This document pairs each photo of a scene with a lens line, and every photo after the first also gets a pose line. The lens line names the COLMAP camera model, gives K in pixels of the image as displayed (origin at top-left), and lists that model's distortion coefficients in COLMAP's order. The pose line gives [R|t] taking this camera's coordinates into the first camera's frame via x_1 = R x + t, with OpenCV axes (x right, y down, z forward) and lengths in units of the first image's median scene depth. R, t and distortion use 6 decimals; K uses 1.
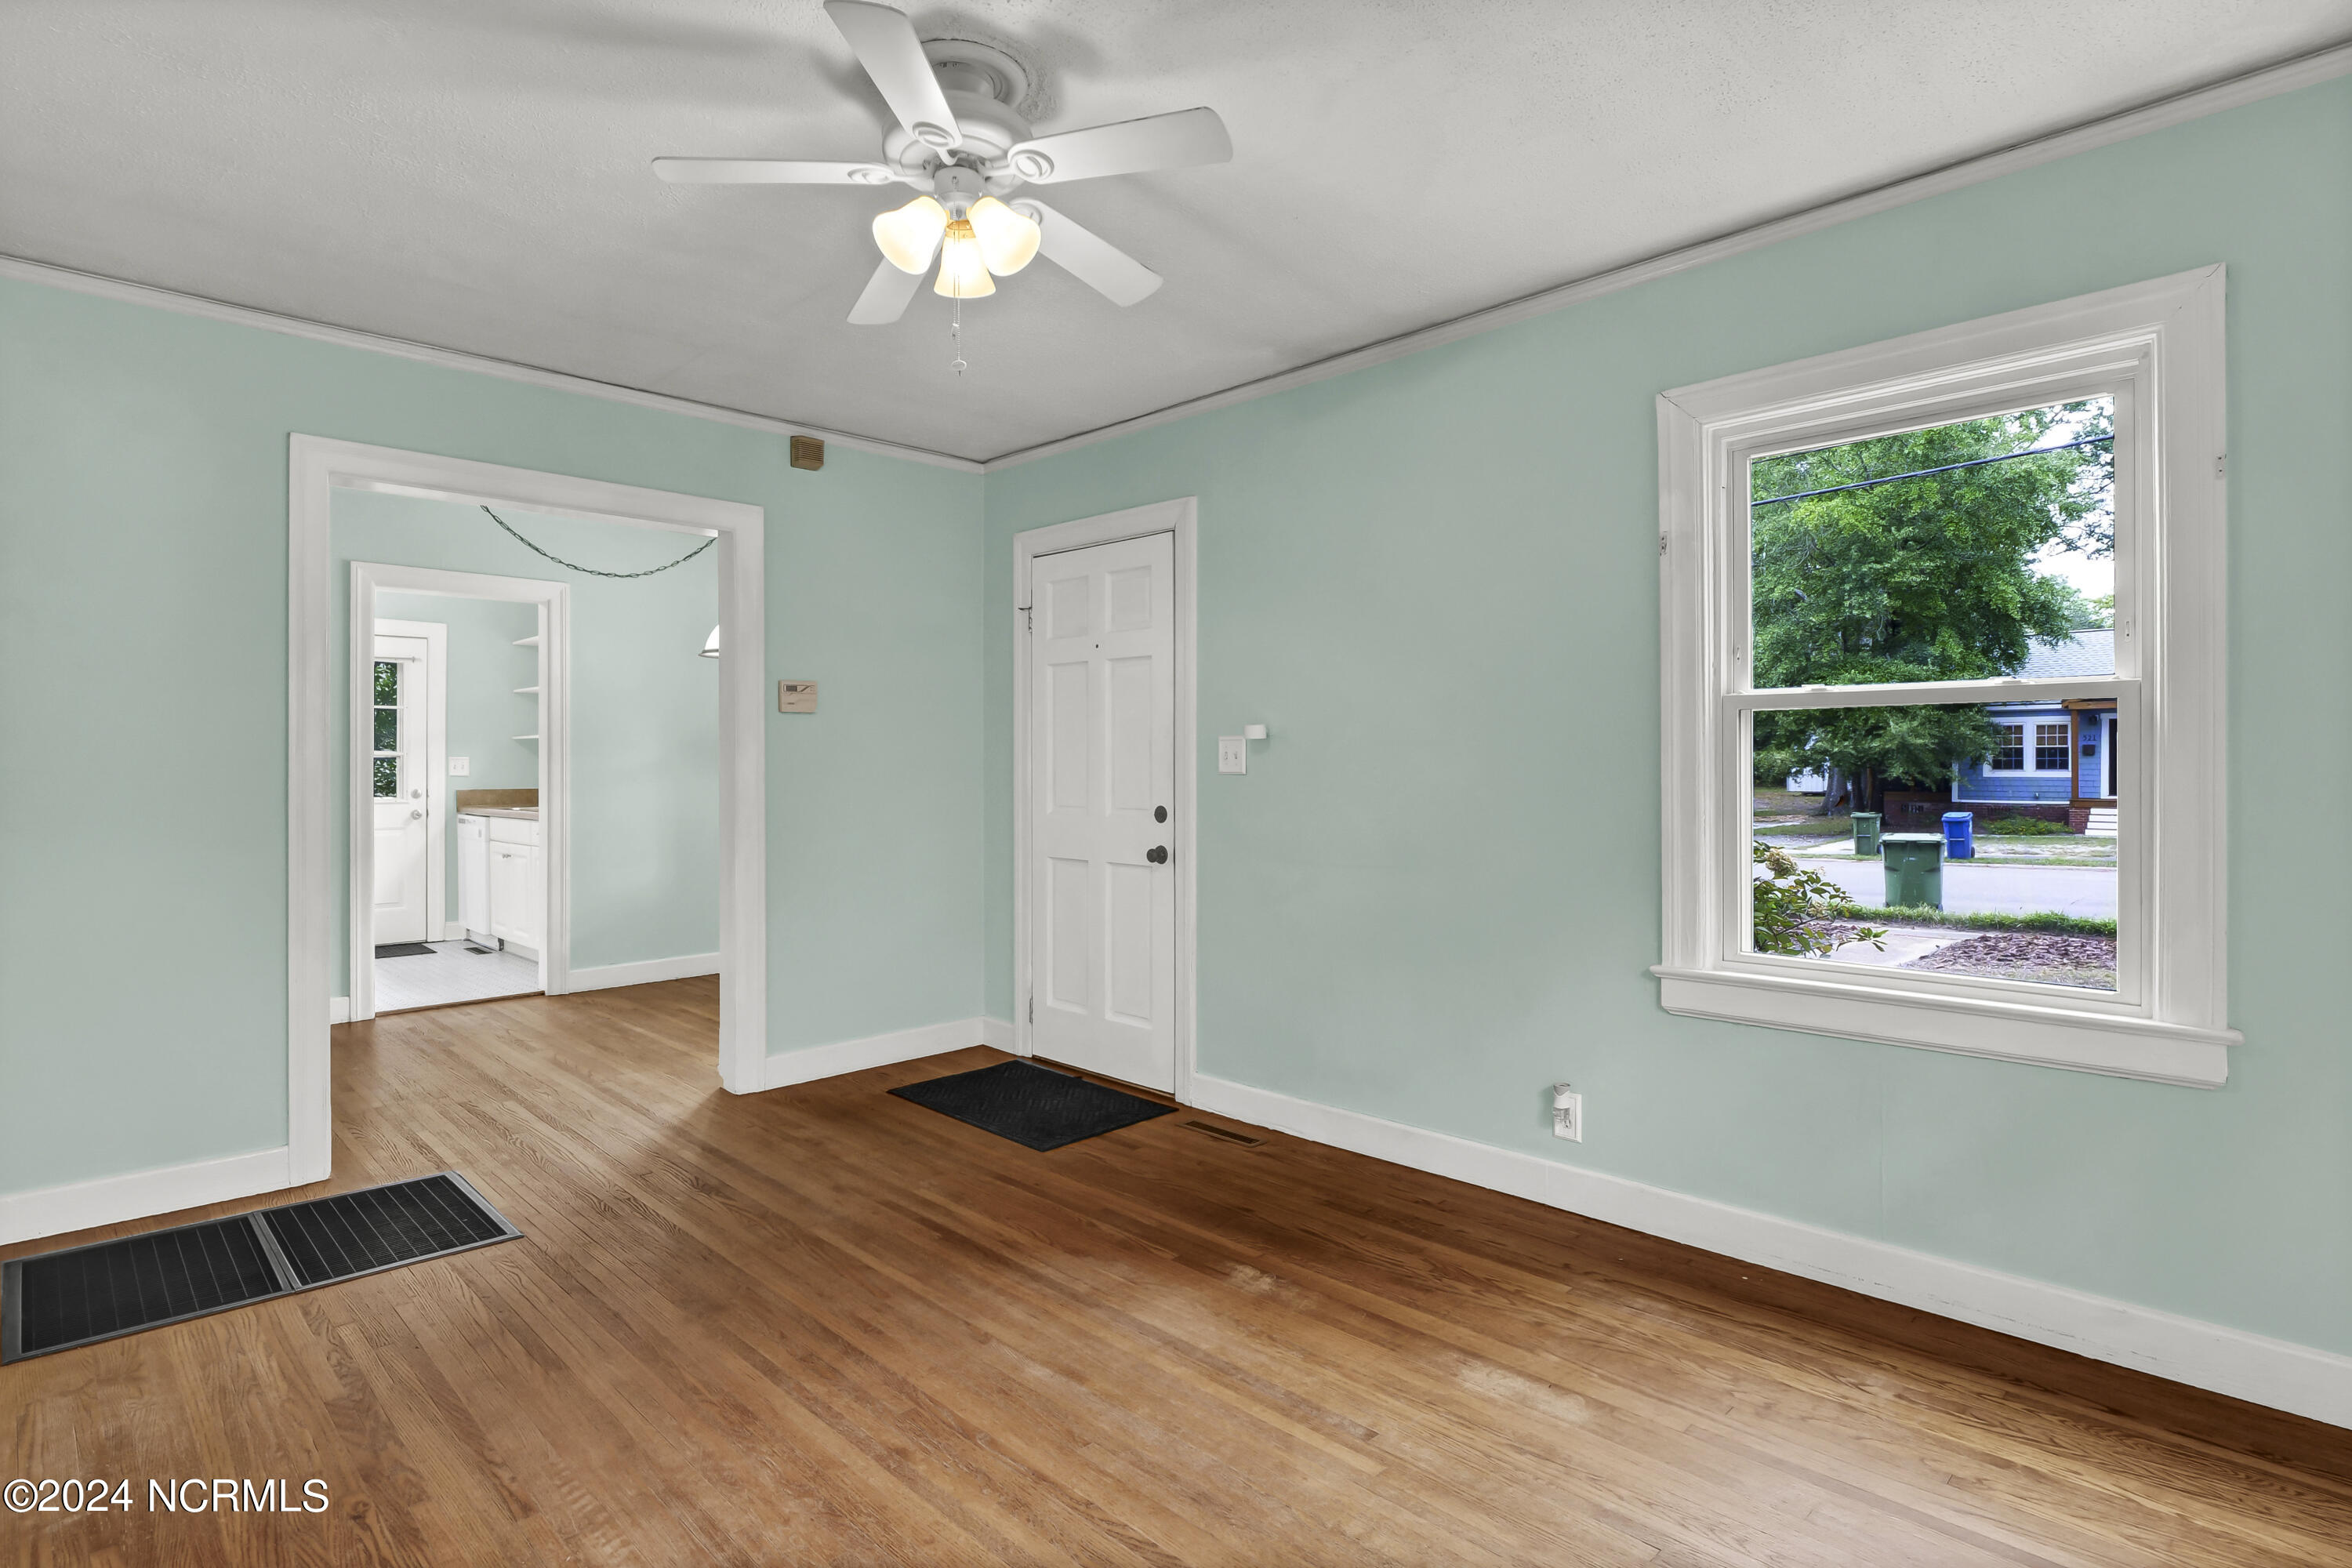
lens RADIAL K [[1184.7, 0, 1124.7], [0, 1184.7, 760.9], [0, 0, 1]] dist [-0.000939, -0.001029]
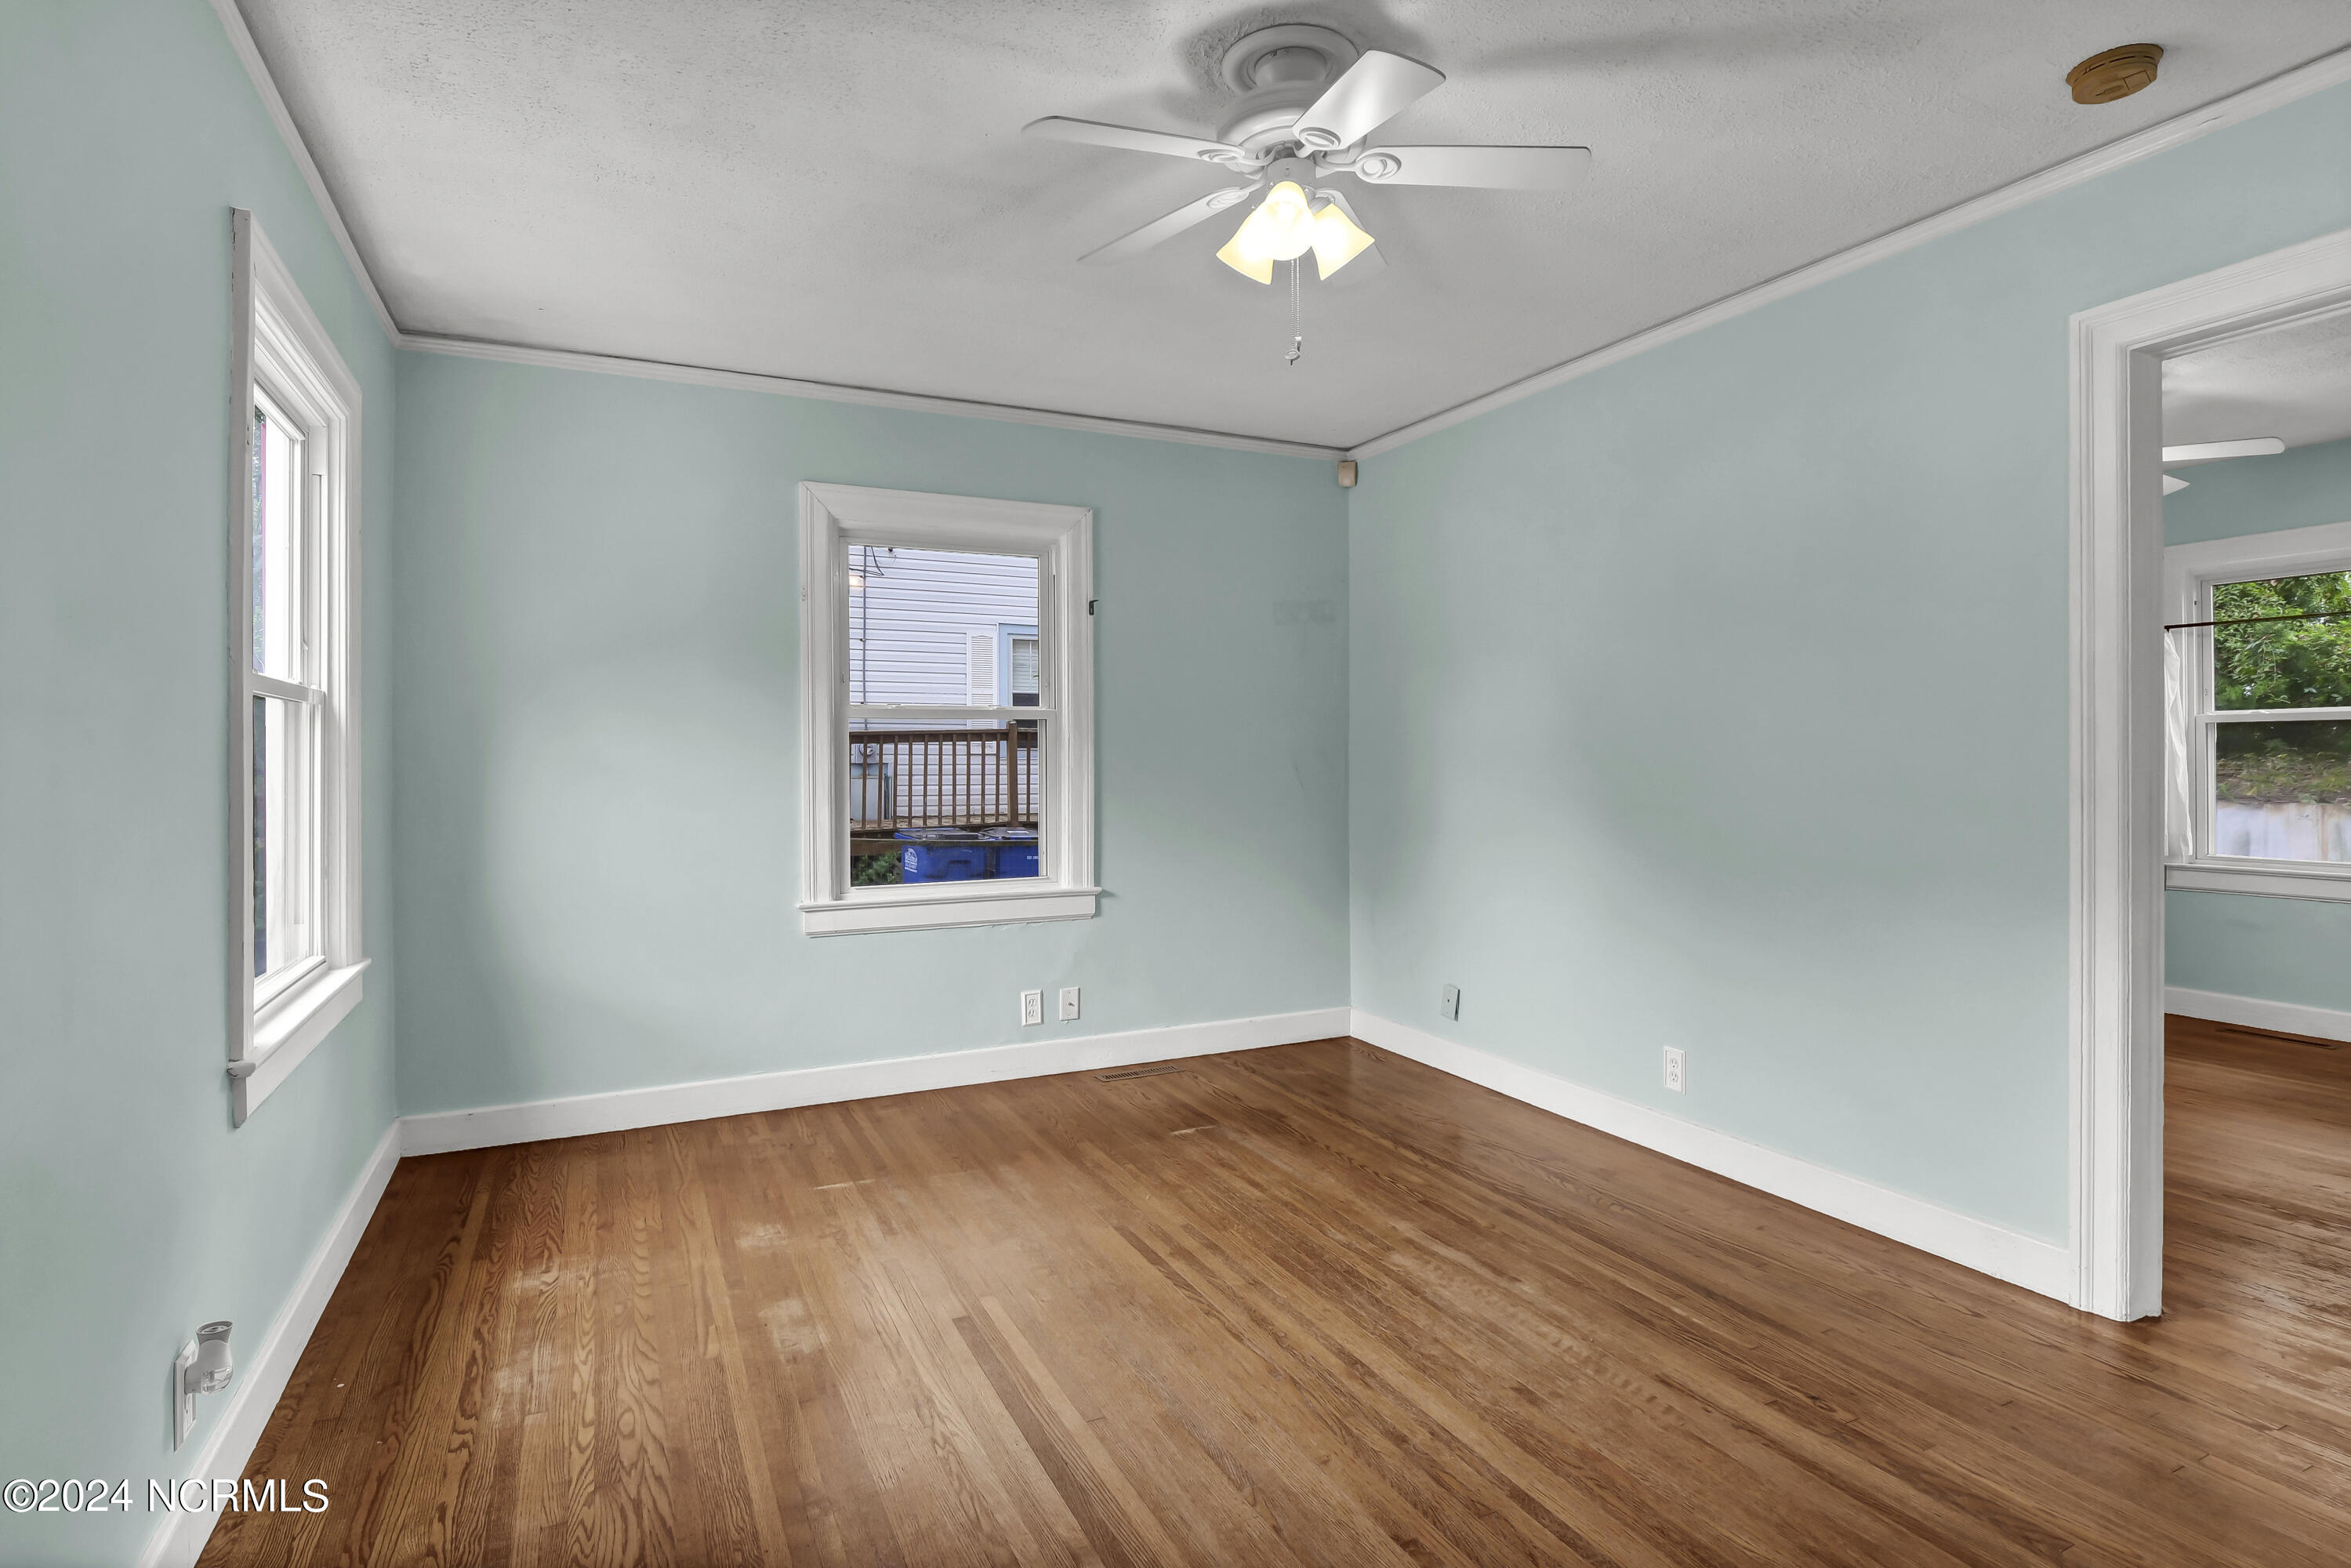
lens RADIAL K [[1177.4, 0, 1159.6], [0, 1177.4, 775.6], [0, 0, 1]] dist [-0.002211, -0.001096]
pose [[-0.956005, 0.000293, 0.293351, -0.259661], [0.002984, 0.999957, 0.008724, 0.007266], [-0.293336, 0.009215, -0.955965, 1.607327]]
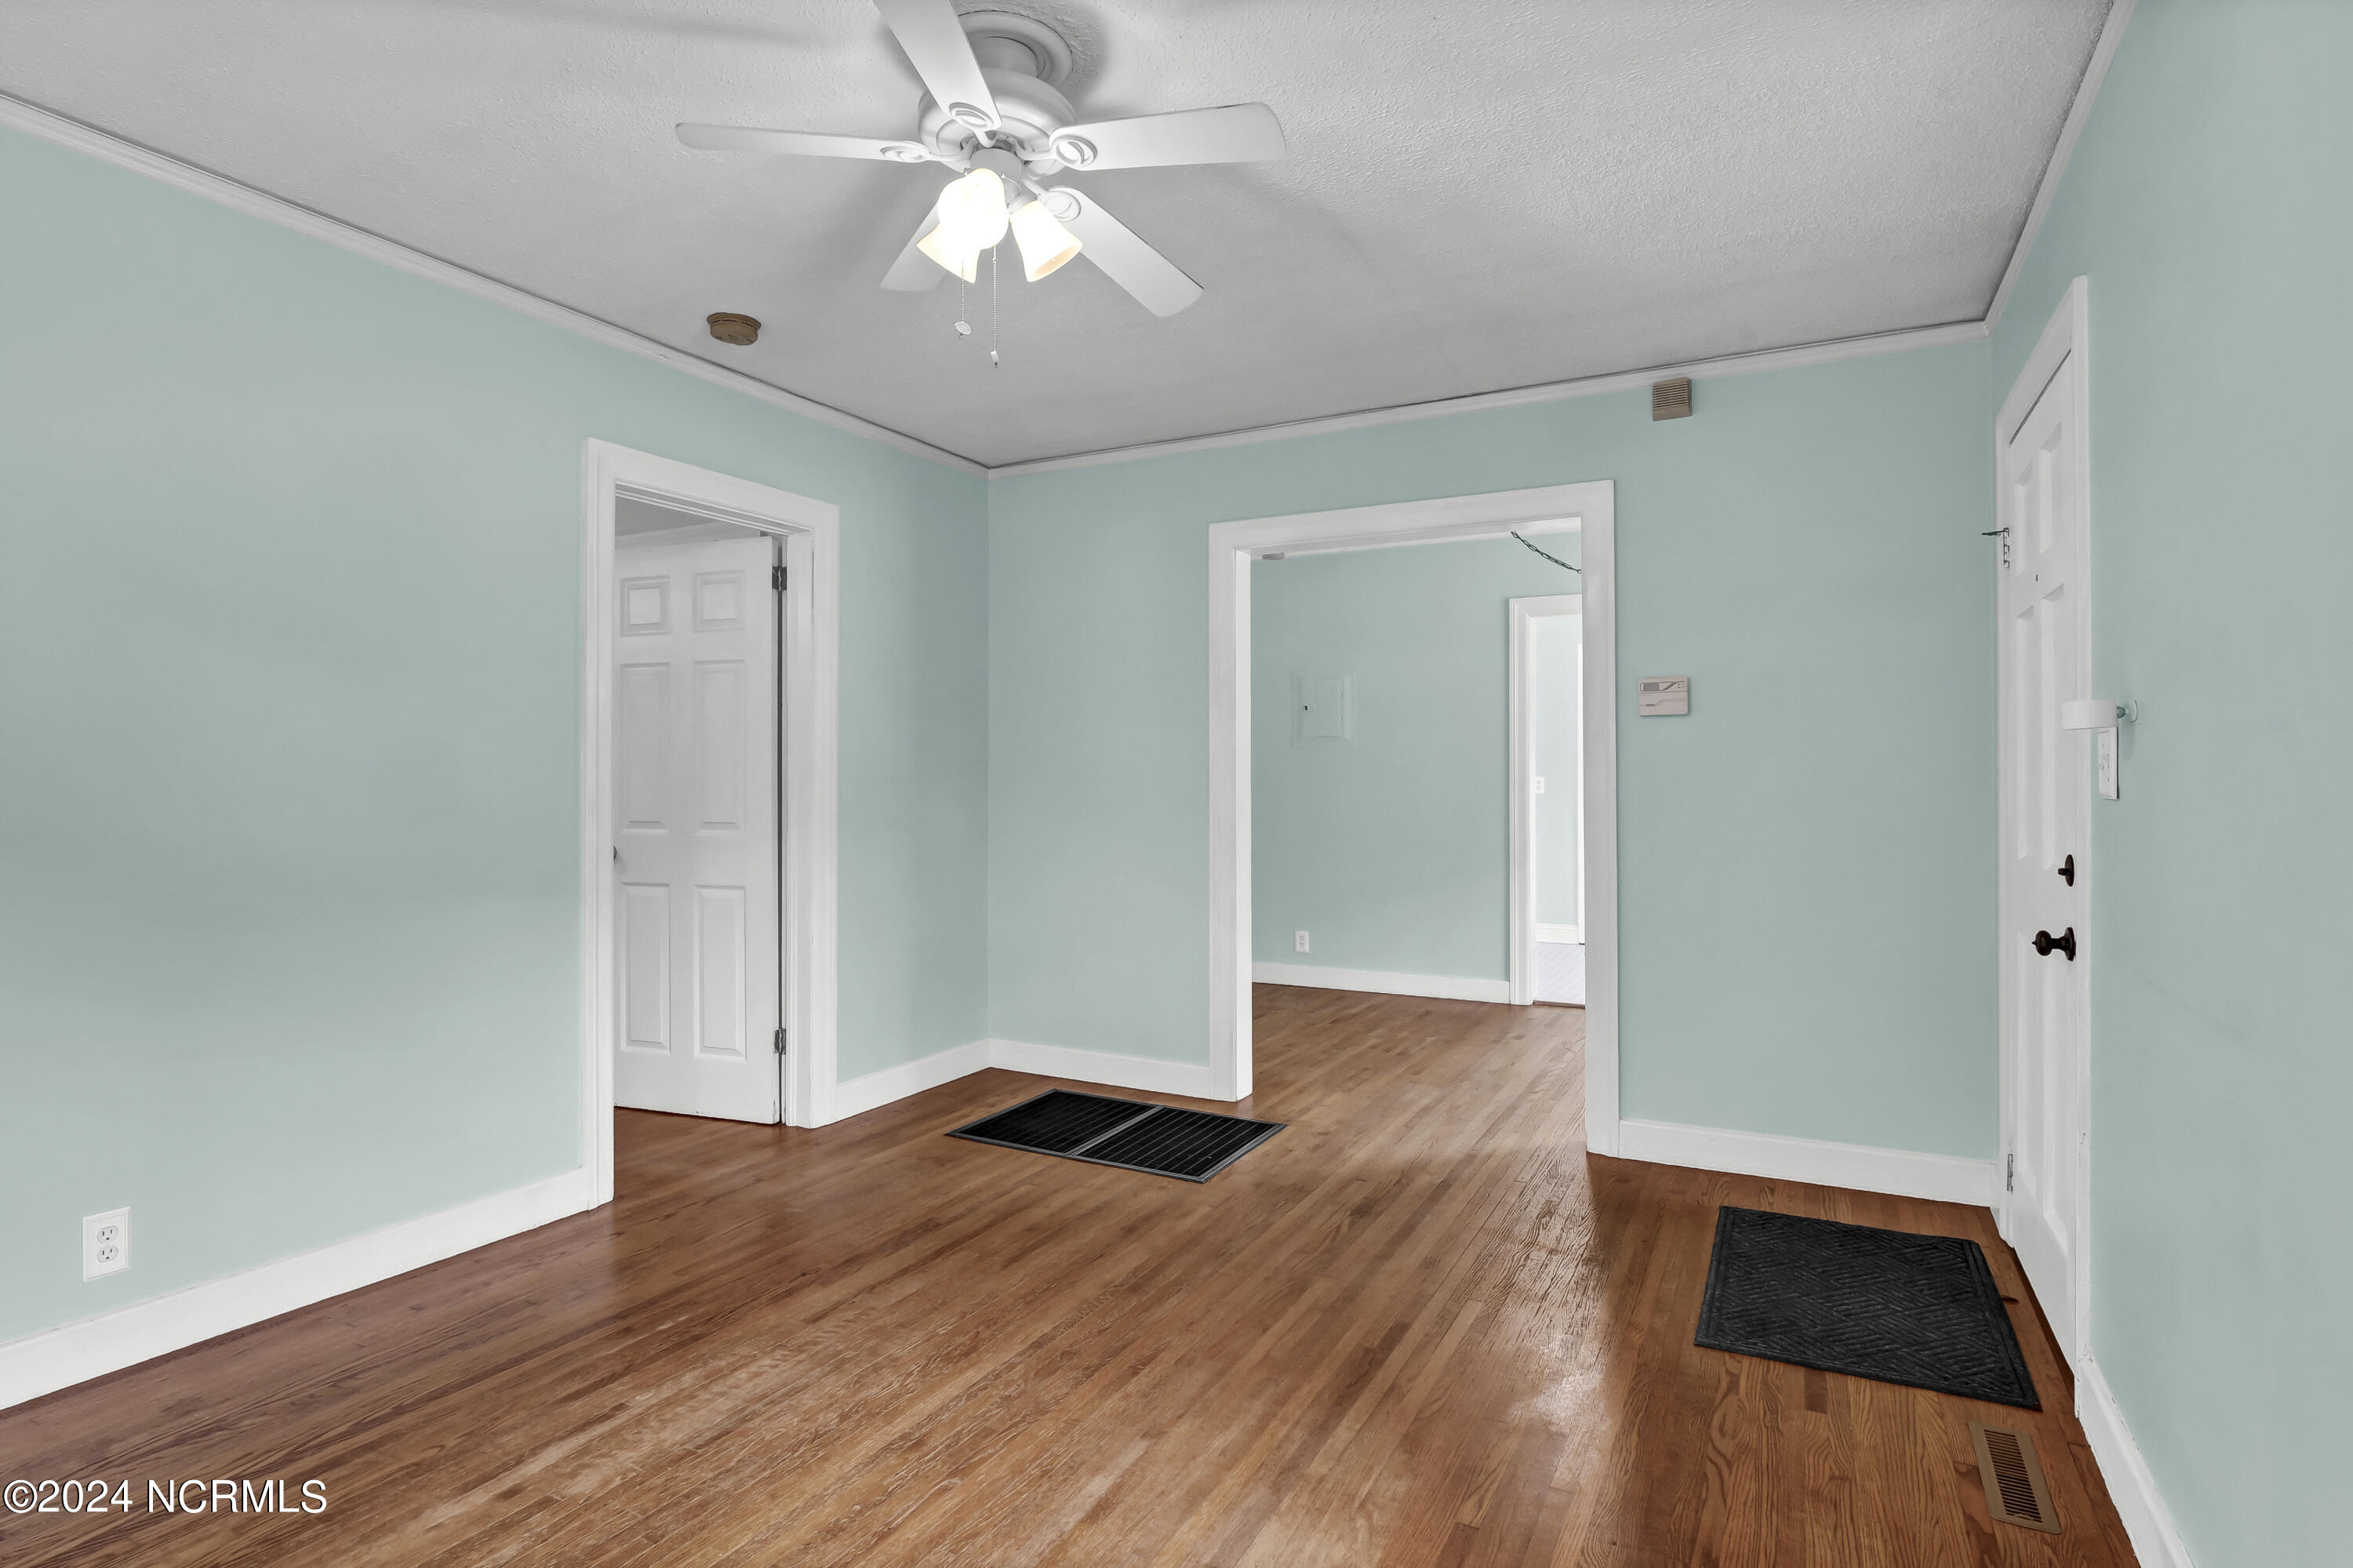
lens RADIAL K [[1178.4, 0, 1160.5], [0, 1178.4, 775.6], [0, 0, 1]] dist [-0.002211, -0.001096]
pose [[0.311543, -0.001054, -0.950231, 0.653747], [0.003626, 0.999993, 0.000080, -0.000199], [0.950225, -0.003471, 0.311545, 0.674506]]
